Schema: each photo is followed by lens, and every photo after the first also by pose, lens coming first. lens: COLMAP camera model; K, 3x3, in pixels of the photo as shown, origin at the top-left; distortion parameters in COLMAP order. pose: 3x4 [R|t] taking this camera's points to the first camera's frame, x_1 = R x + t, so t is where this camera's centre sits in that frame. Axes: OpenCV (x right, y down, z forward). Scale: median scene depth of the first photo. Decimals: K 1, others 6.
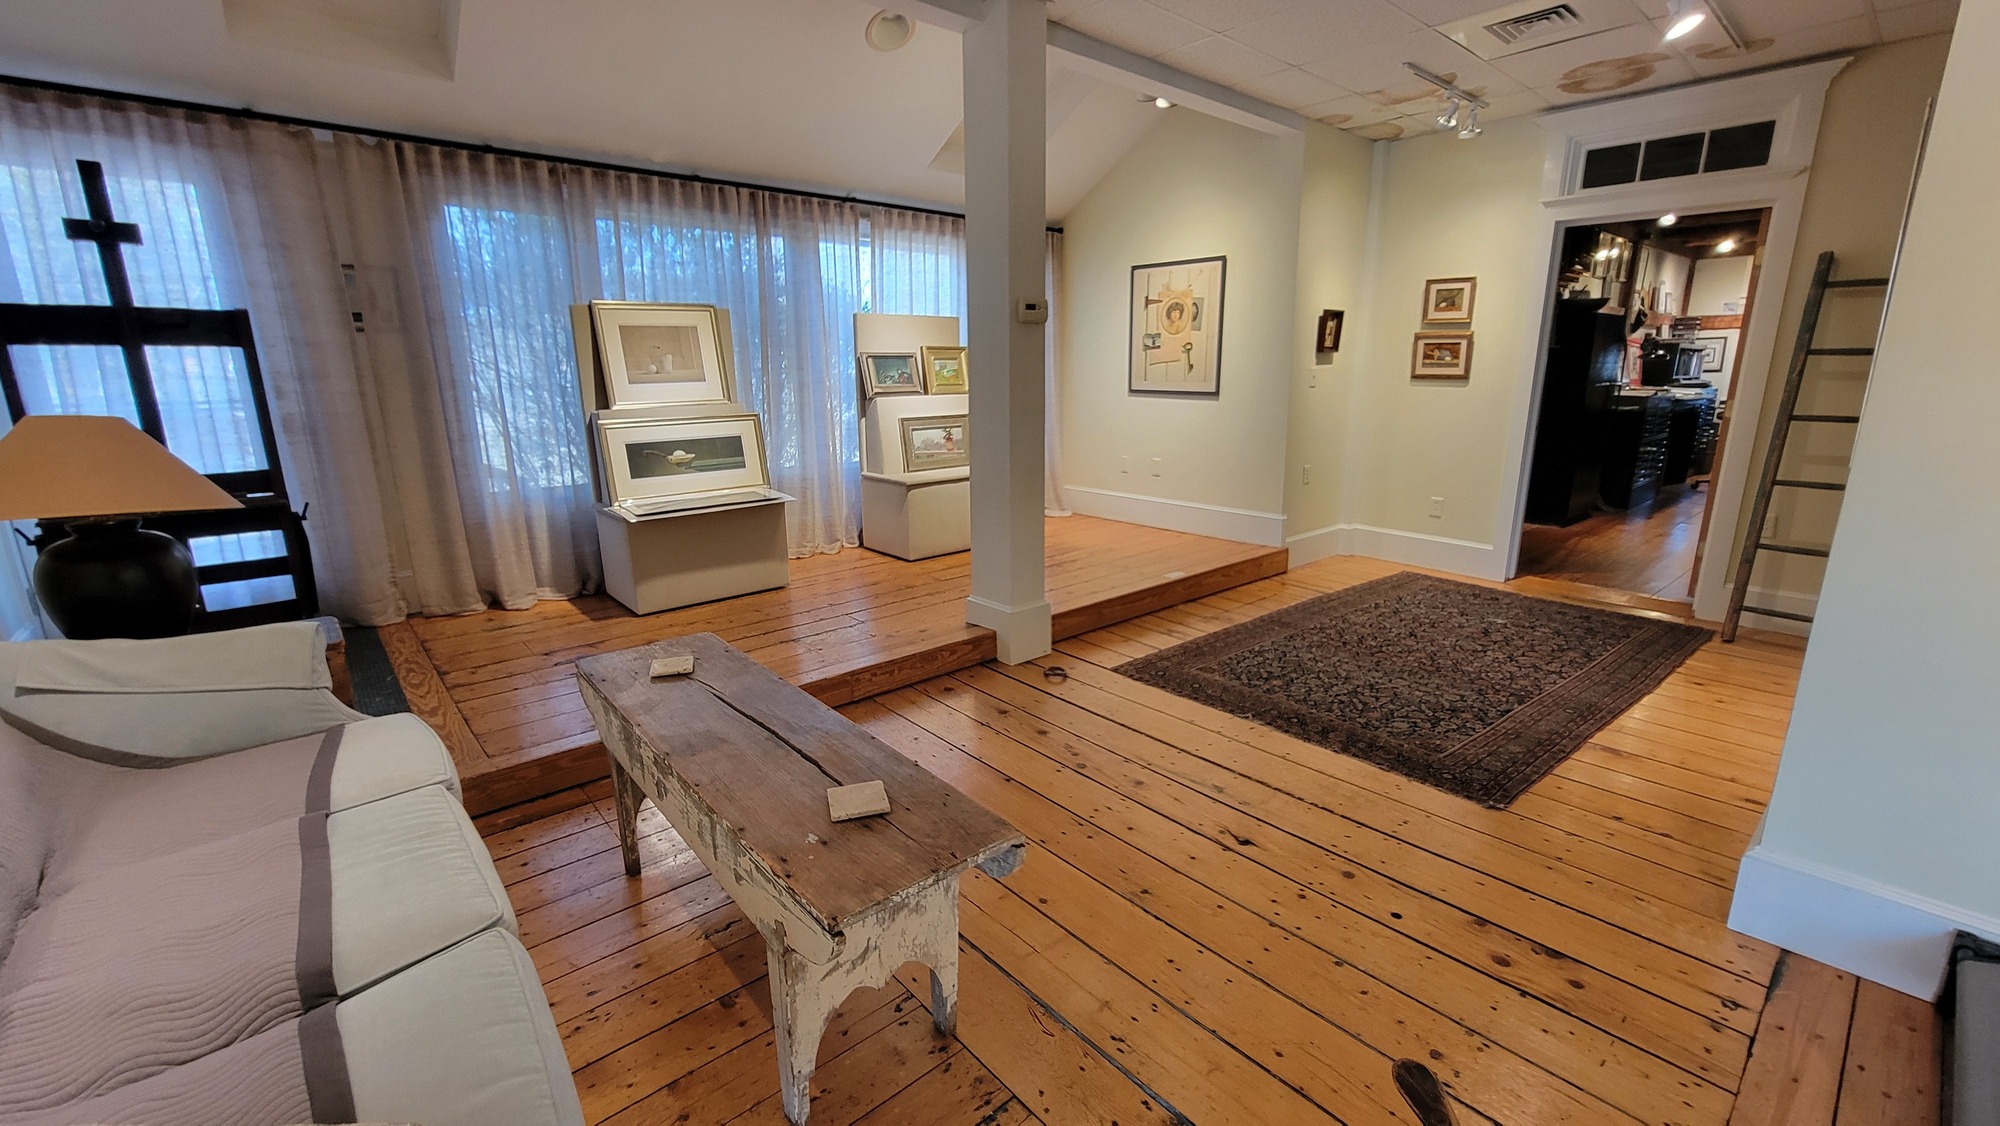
lens RADIAL K [[819.4, 0, 1000.0], [0, 819.4, 563.0], [0, 0, 1]] dist [-0.001763, 0.000021]
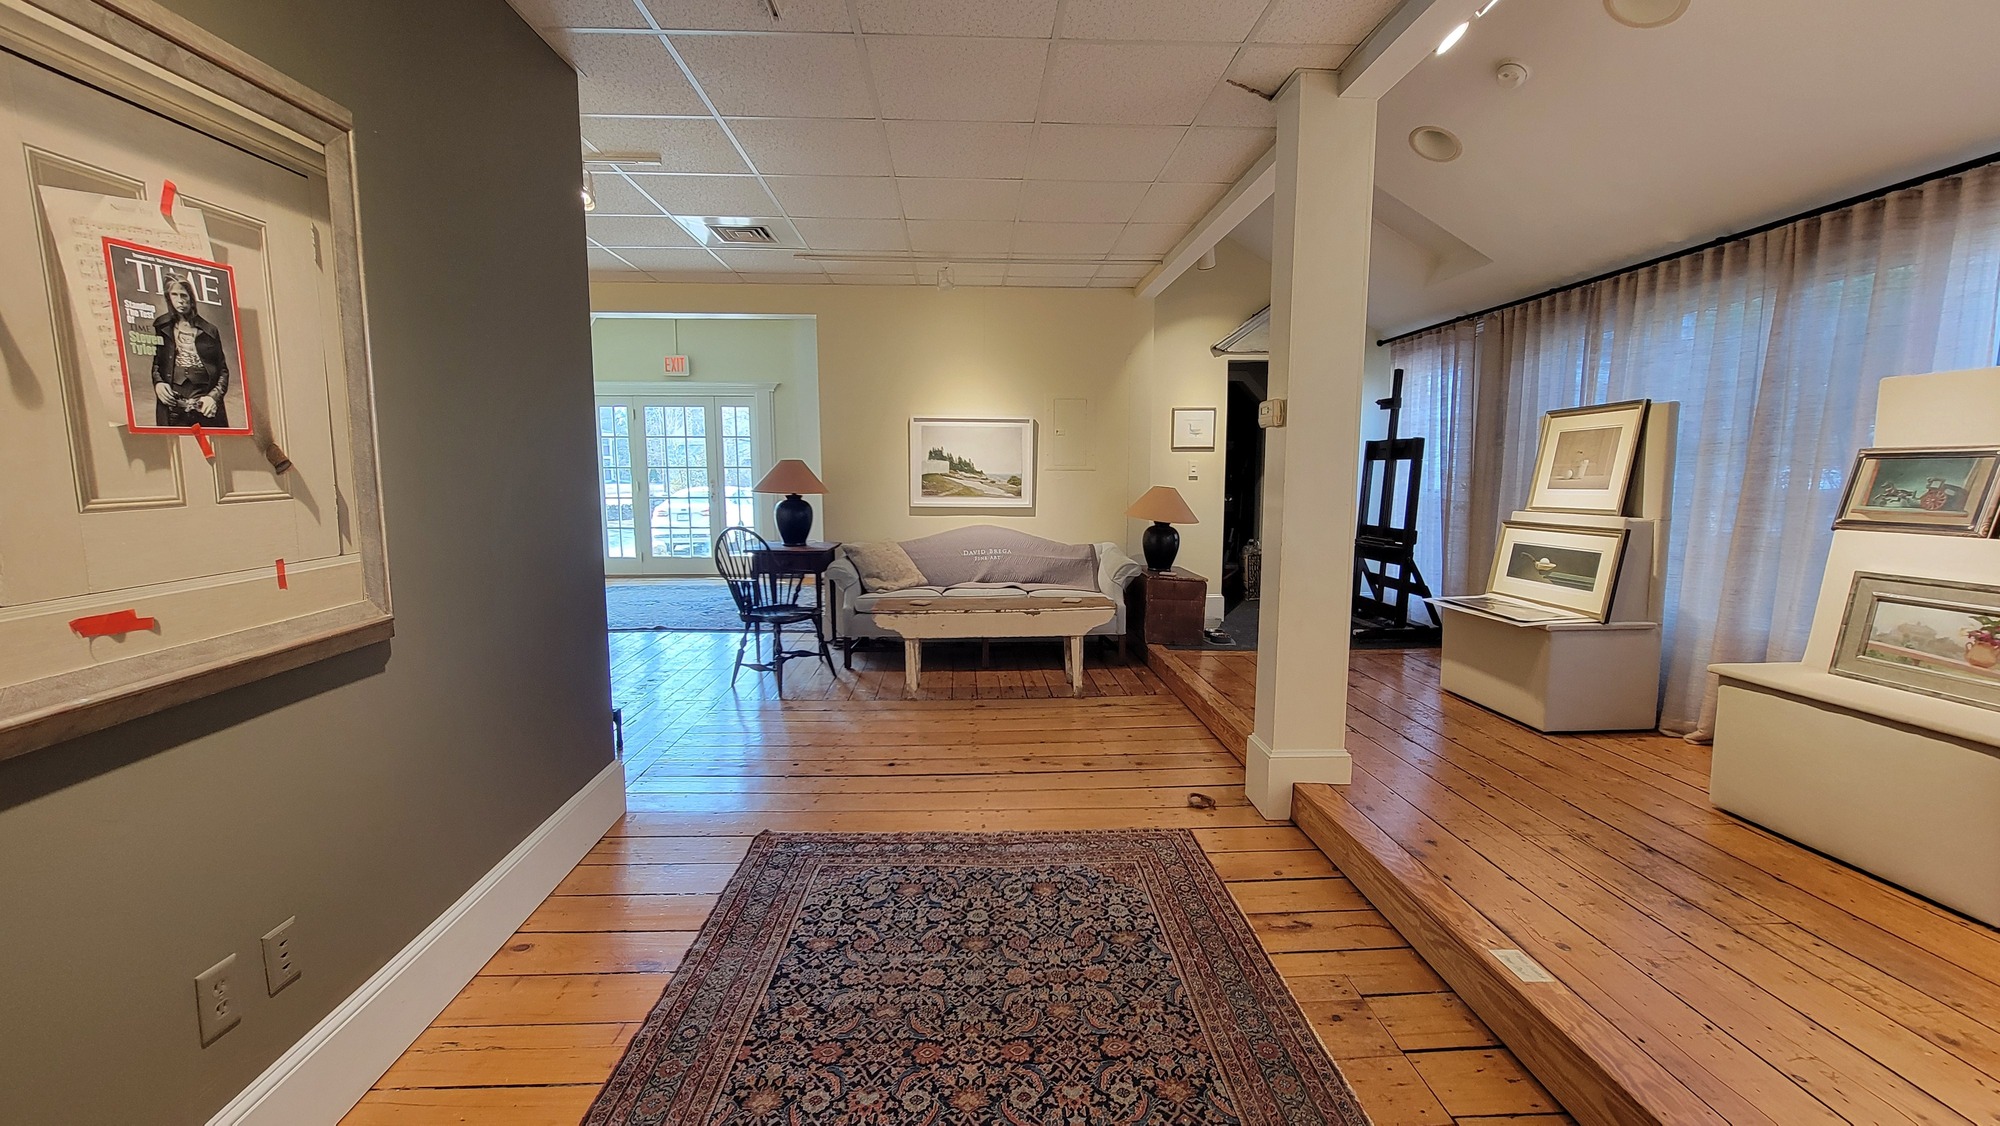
lens RADIAL K [[819.4, 0, 1000.0], [0, 819.4, 563.0], [0, 0, 1]] dist [-0.001763, 0.000021]
pose [[-0.623609, 0.090757, -0.776450, 0.837386], [-0.182054, 0.949068, 0.257151, -0.293436], [0.760242, 0.301718, -0.575325, 1.198083]]
